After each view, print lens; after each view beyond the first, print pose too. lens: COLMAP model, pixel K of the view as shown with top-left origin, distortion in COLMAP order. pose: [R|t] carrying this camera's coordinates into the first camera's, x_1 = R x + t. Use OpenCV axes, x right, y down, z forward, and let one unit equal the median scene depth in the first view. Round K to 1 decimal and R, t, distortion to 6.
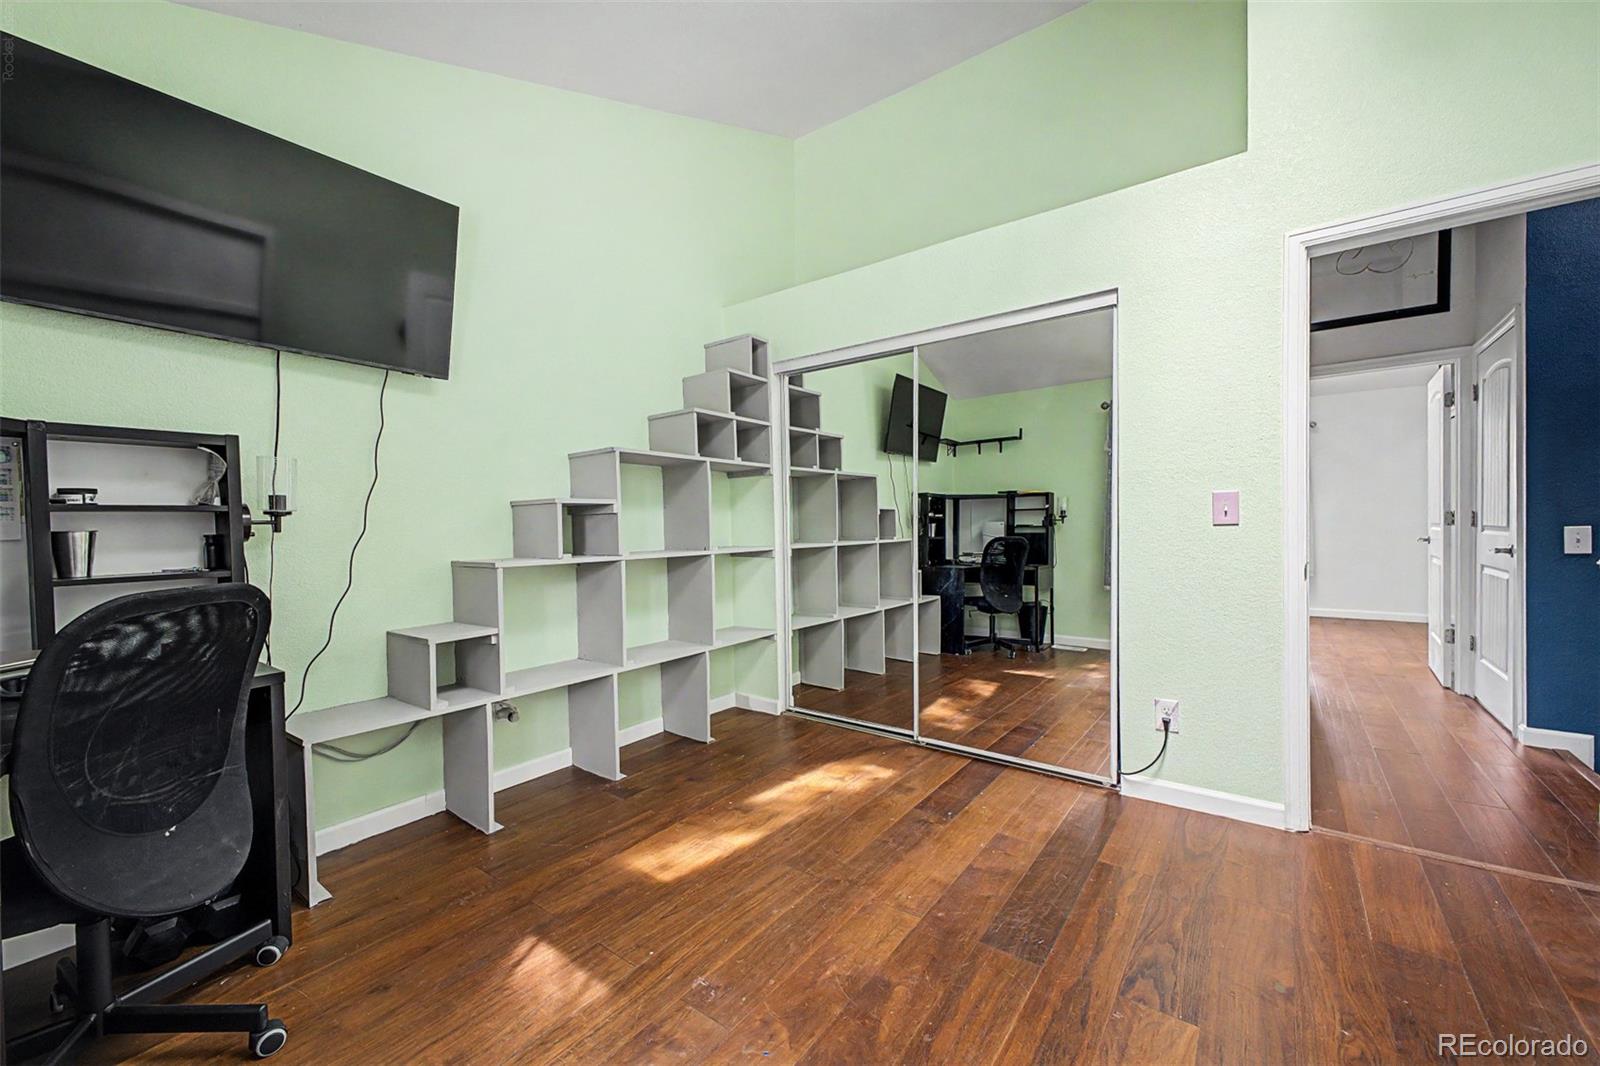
lens RADIAL K [[638.4, 0, 800.0], [0, 638.4, 533.0], [0, 0, 1]] dist [0.005425, -0.000323]
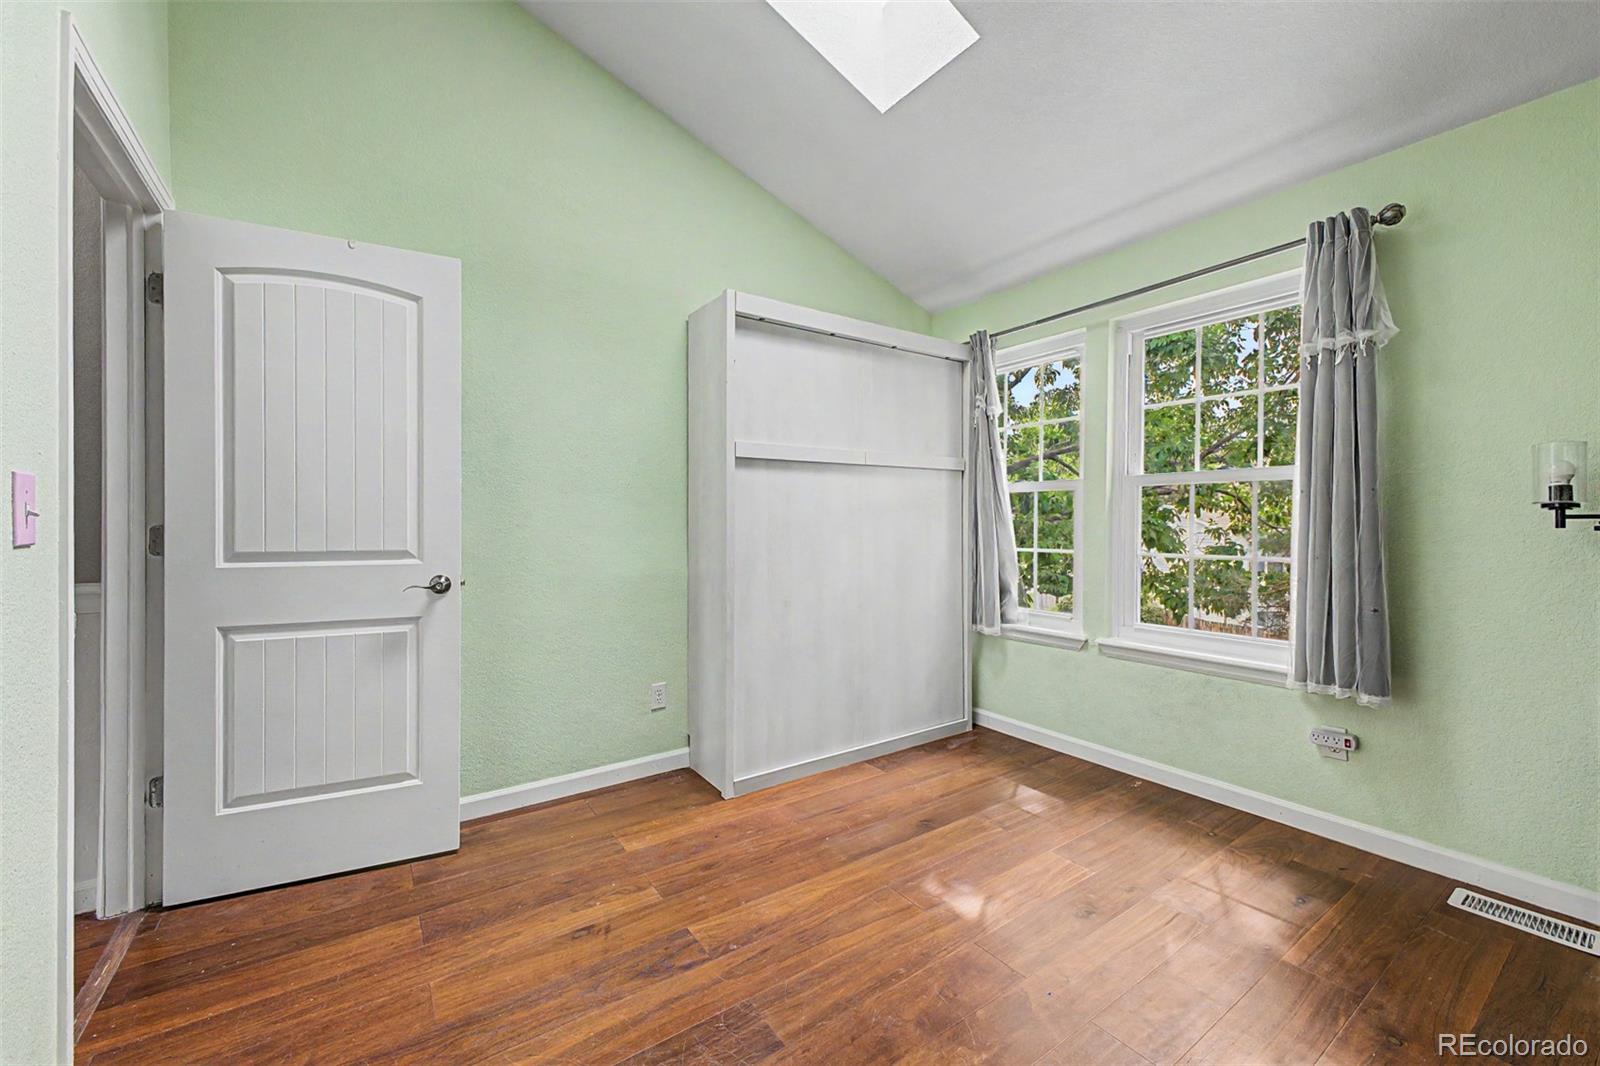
lens RADIAL K [[634.3, 0, 796.5], [0, 634.3, 528.4], [0, 0, 1]] dist [0.016919, -0.007644]
pose [[-0.950692, 0.017982, 0.309615, 0.005094], [0.021925, 0.999717, 0.009262, -0.019361], [-0.309361, 0.015594, -0.950817, 1.477928]]
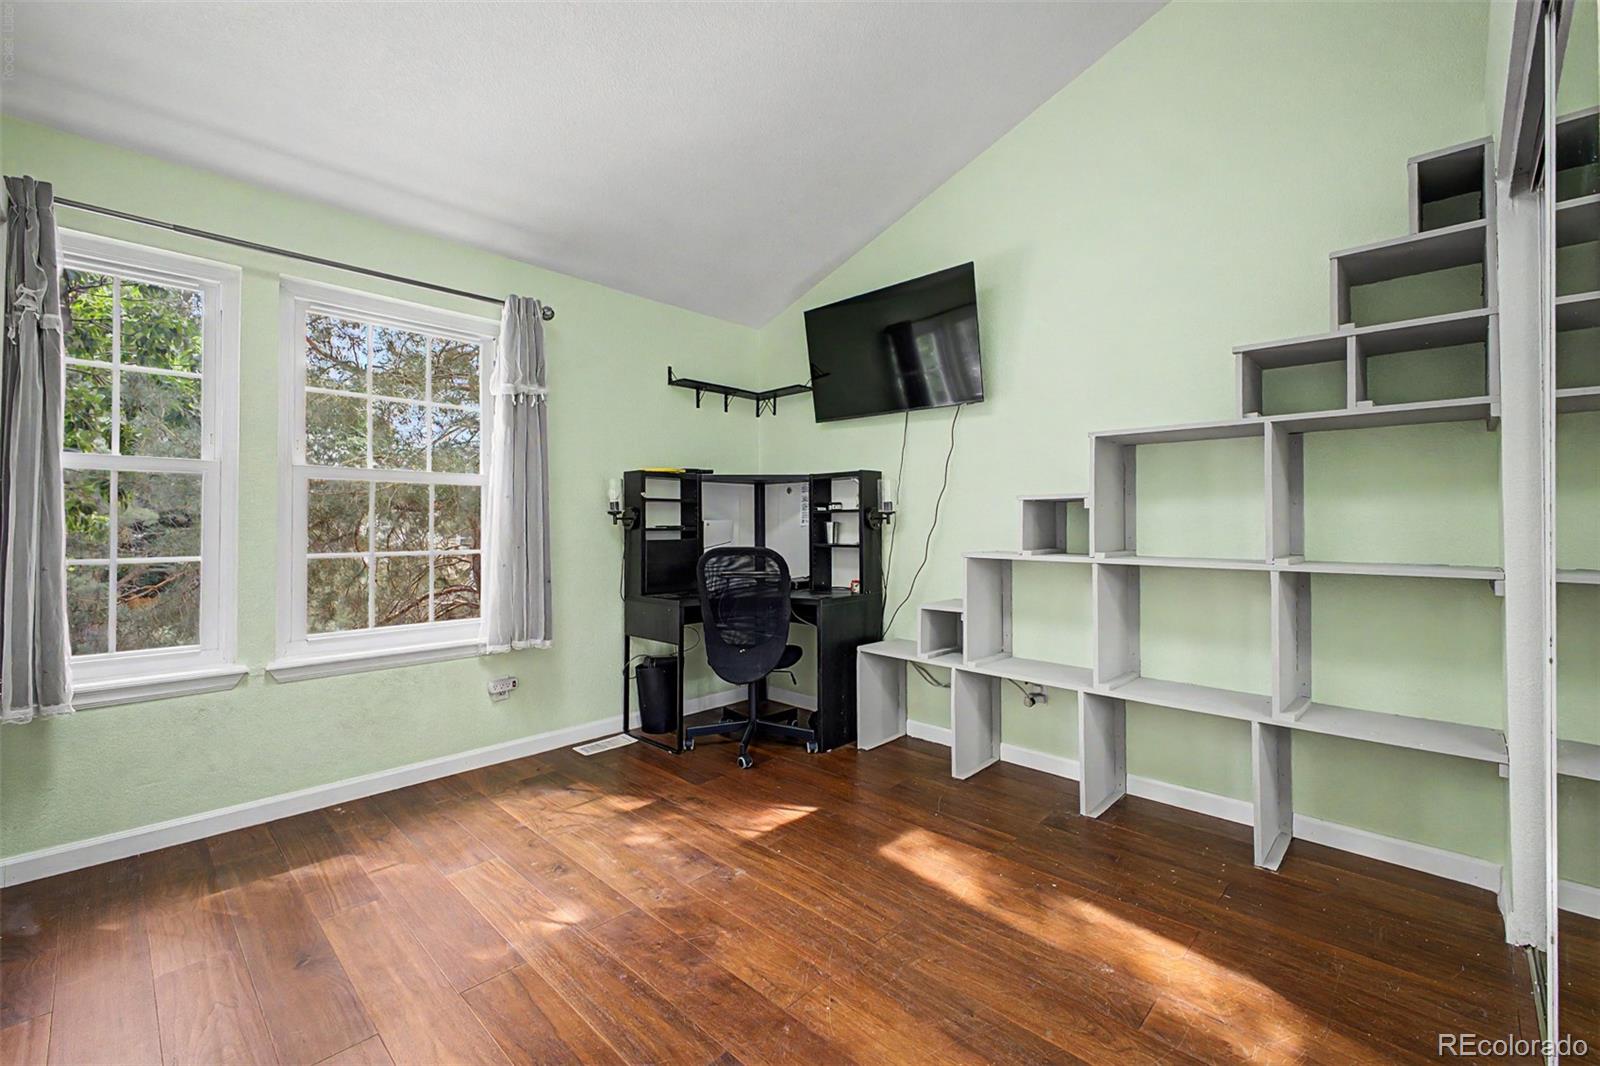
lens RADIAL K [[667.6, 0, 799.8], [0, 667.6, 523.1], [0, 0, 1]] dist [0.026181, -0.000062]
pose [[-0.125989, 0.015226, -0.991915, 0.924459], [-0.011112, 0.999798, 0.016759, -0.030545], [0.991969, 0.013134, -0.125795, 1.001307]]
